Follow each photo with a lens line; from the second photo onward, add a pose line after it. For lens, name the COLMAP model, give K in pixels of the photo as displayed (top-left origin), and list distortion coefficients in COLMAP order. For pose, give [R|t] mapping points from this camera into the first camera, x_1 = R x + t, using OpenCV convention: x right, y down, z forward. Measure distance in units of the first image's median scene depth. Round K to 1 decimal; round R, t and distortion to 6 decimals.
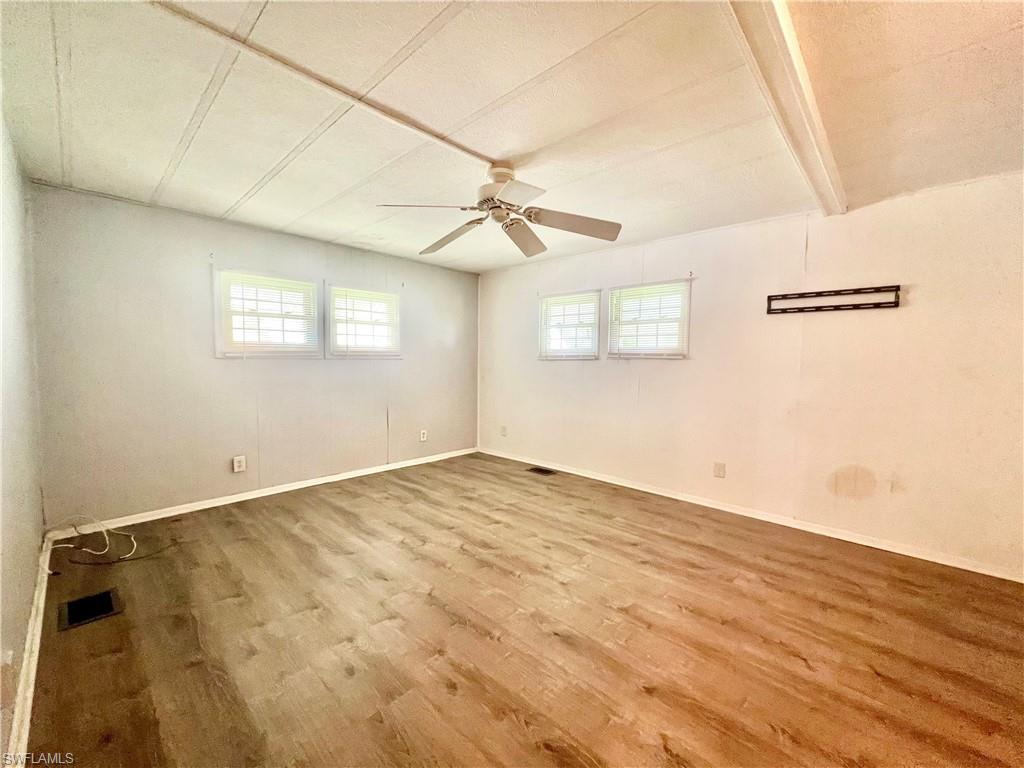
lens RADIAL K [[409.5, 0, 511.6], [0, 409.5, 381.9], [0, 0, 1]] dist [-0.002730, 0.001728]
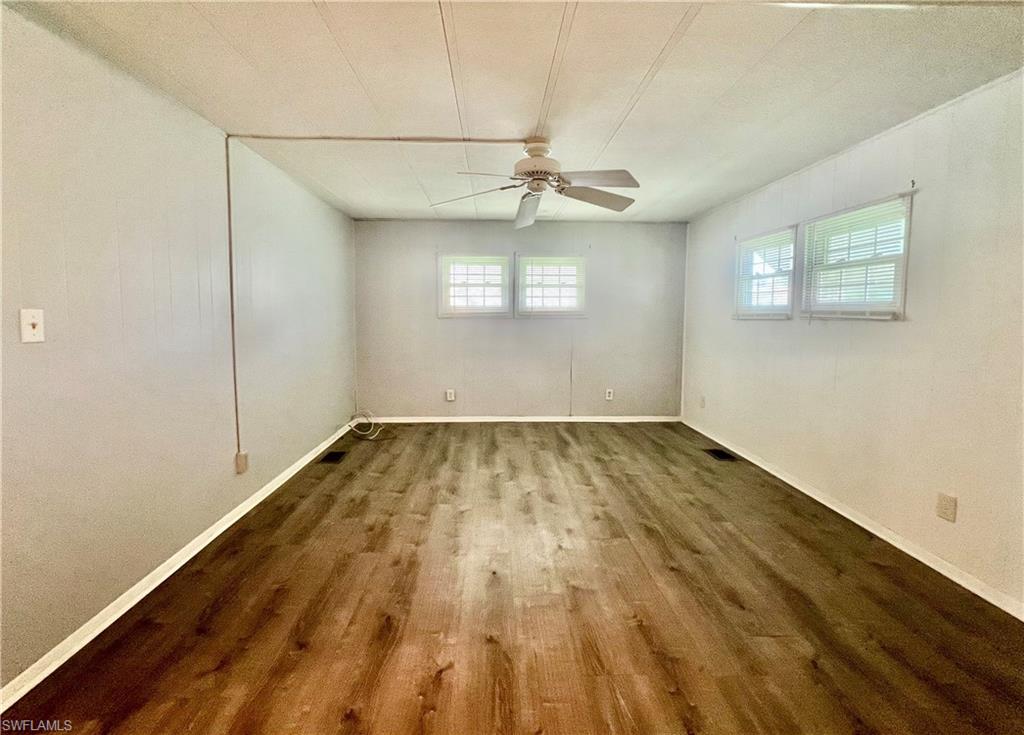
lens RADIAL K [[433.2, 0, 509.3], [0, 433.2, 340.7], [0, 0, 1]] dist [0.000640, 0.000298]
pose [[0.708932, 0.038124, -0.704246, 0.498667], [-0.036932, 0.999175, 0.016912, -0.013614], [0.704310, 0.014019, 0.709755, 0.105099]]
